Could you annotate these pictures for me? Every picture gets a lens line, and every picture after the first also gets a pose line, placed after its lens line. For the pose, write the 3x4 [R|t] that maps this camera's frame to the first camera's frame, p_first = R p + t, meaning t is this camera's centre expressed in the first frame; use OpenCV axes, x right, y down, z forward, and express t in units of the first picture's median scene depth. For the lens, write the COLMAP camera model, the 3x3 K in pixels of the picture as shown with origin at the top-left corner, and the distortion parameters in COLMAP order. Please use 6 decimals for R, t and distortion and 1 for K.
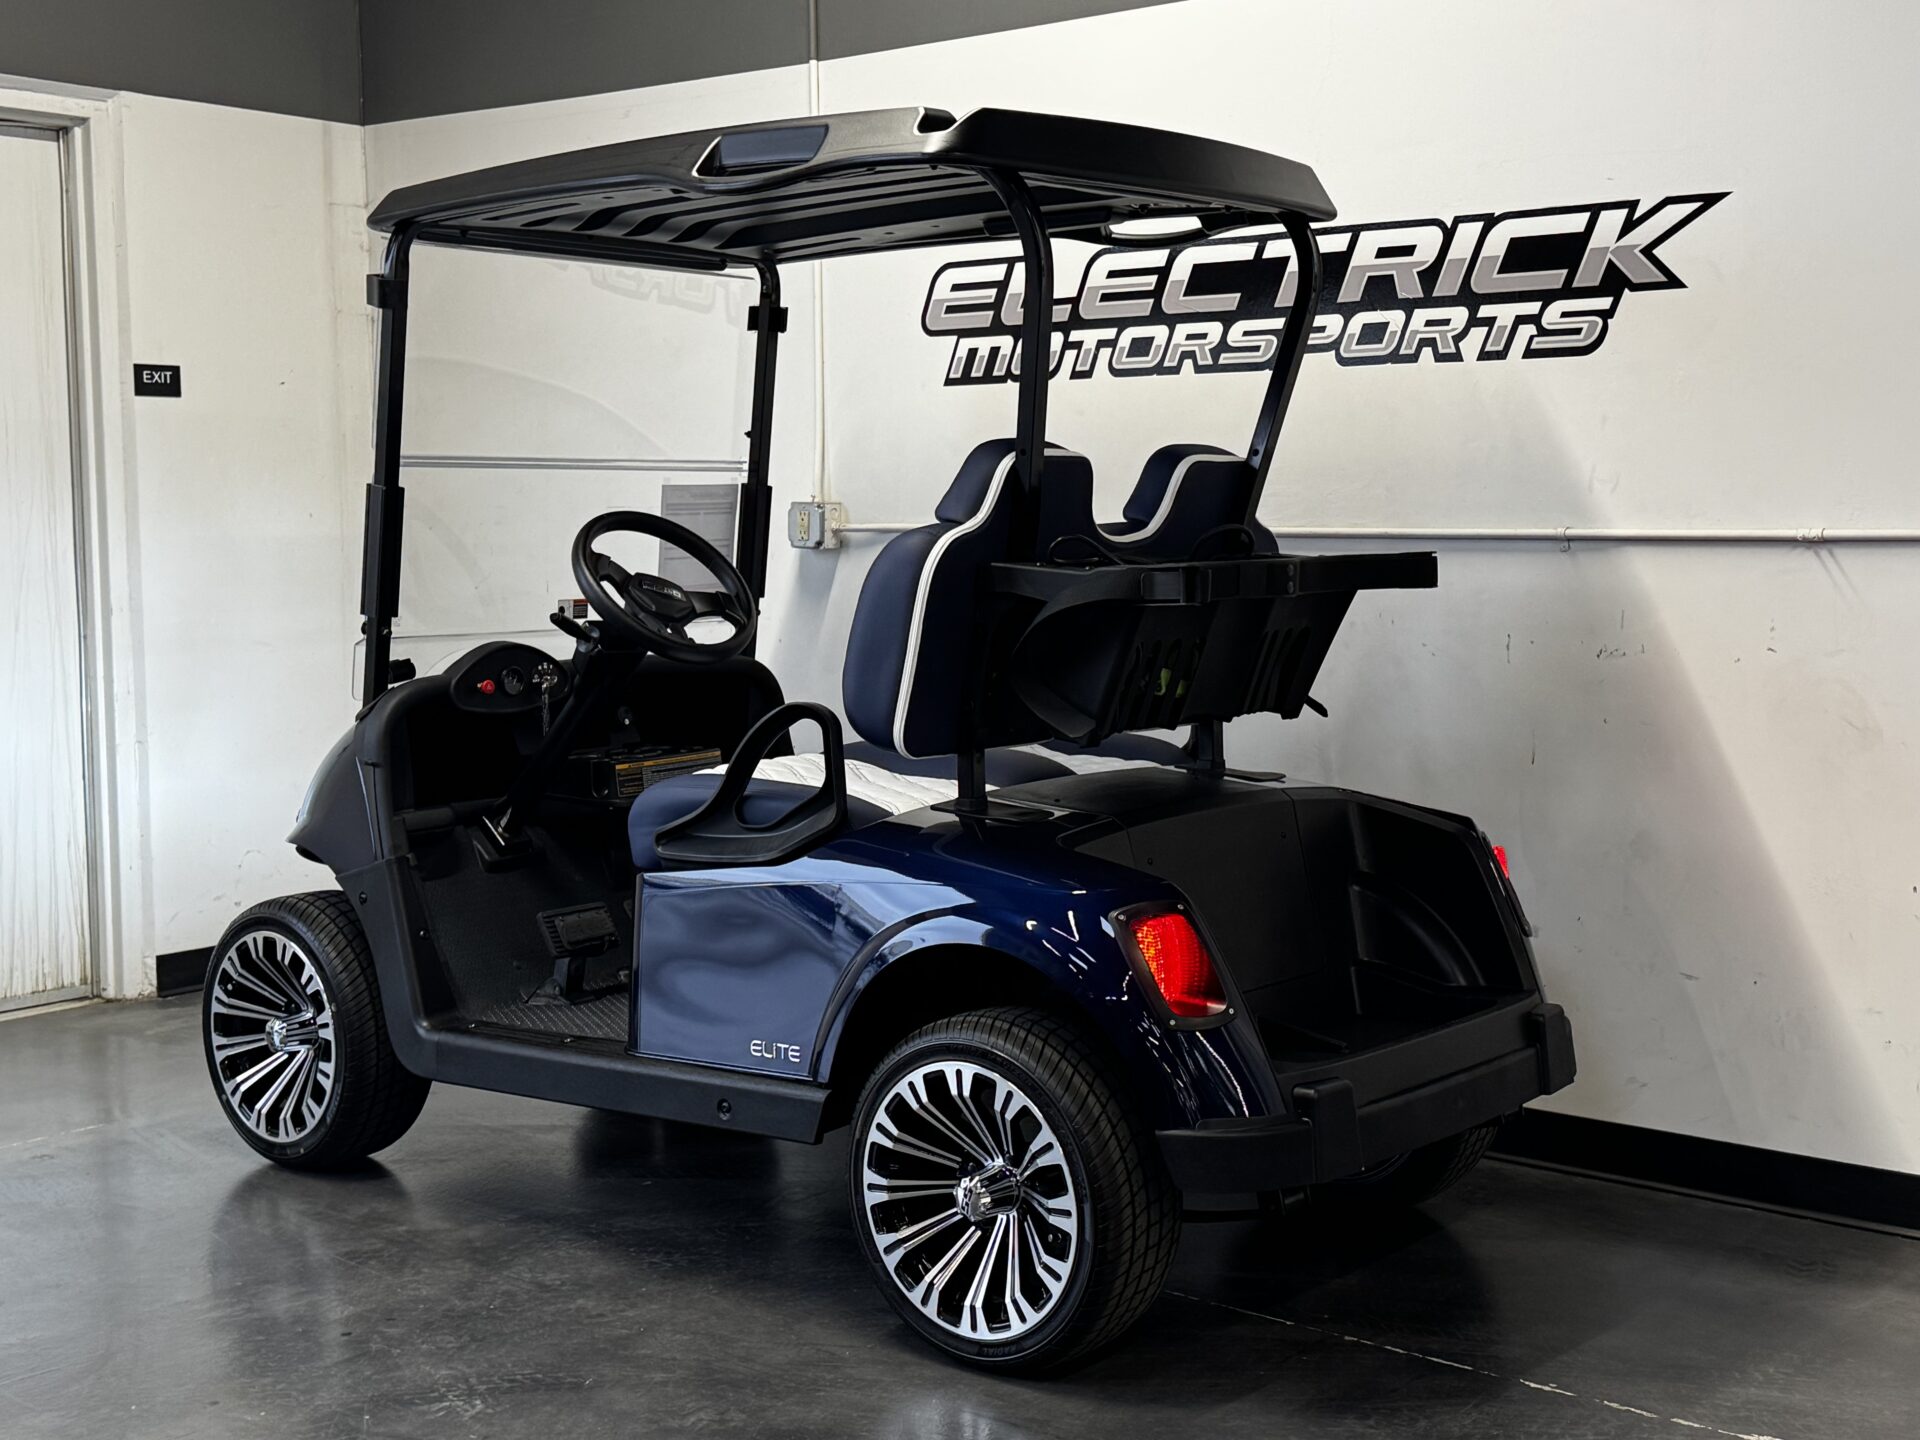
lens RADIAL K [[2451.4, 0, 961.2], [0, 2451.4, 702.7], [0, 0, 1]] dist [0.180840, -0.313429]
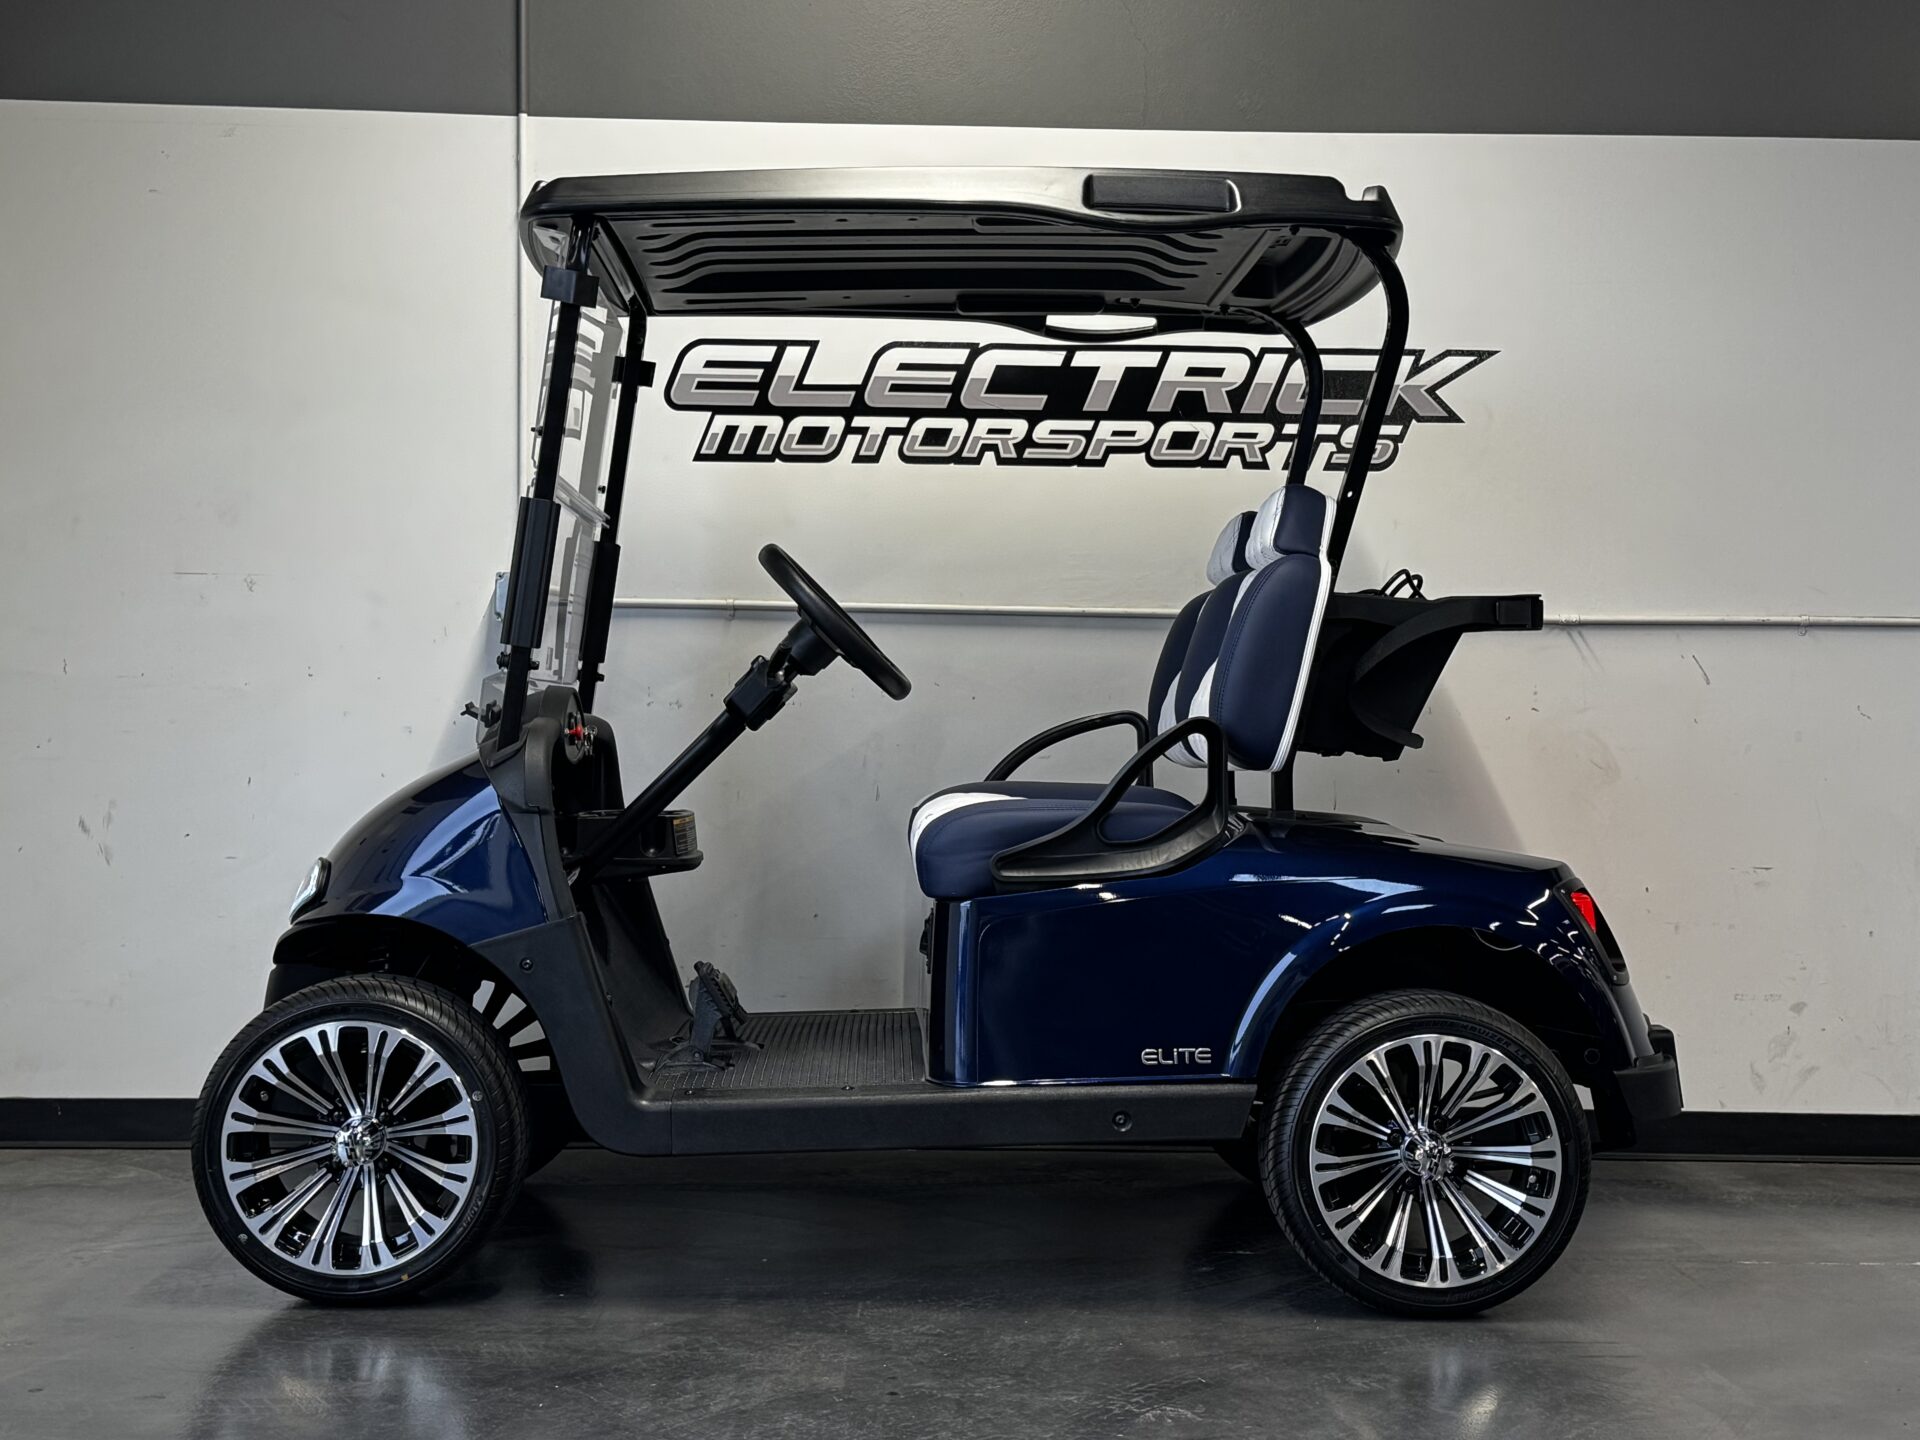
lens RADIAL K [[2455.1, 0, 973.2], [0, 2455.1, 718.3], [0, 0, 1]] dist [0.180812, -0.231245]
pose [[0.753868, 0.017835, 0.656784, -0.655803], [0.038076, 0.996765, -0.070772, 0.056218], [-0.655922, 0.078361, 0.750751, 0.216399]]
